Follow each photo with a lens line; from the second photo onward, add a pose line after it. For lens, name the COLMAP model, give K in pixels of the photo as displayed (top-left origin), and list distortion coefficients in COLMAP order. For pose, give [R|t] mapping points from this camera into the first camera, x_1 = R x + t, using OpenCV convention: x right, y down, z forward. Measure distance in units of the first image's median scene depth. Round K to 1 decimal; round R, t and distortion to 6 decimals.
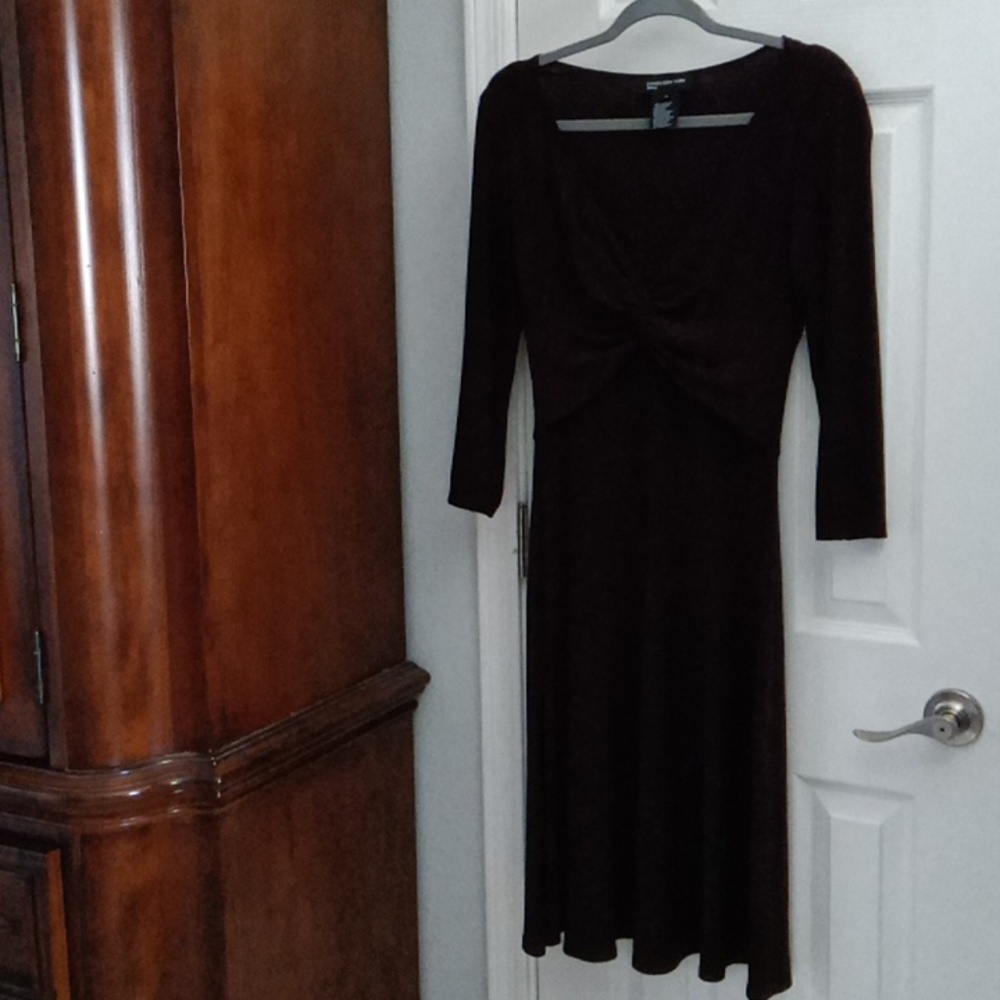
lens RADIAL K [[1695.6, 0, 500.0], [0, 1695.6, 500.0], [0, 0, 1]] dist [-0.015244, -0.022031]
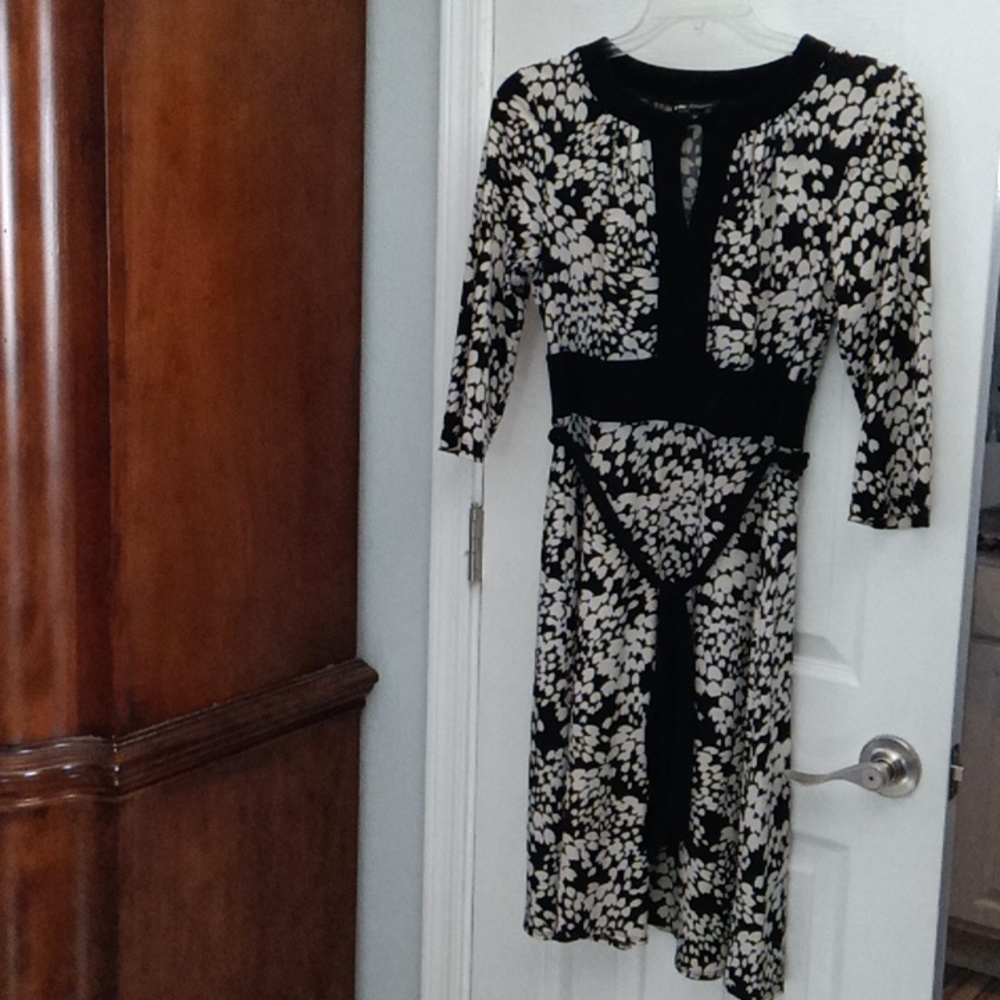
lens RADIAL K [[1695.6, 0, 500.0], [0, 1695.6, 500.0], [0, 0, 1]] dist [-0.015244, -0.022031]
pose [[0.993599, 0.068950, -0.089483, 0.127474], [-0.068212, 0.997607, 0.011278, -0.013599], [0.090047, -0.005102, 0.995924, 0.053658]]
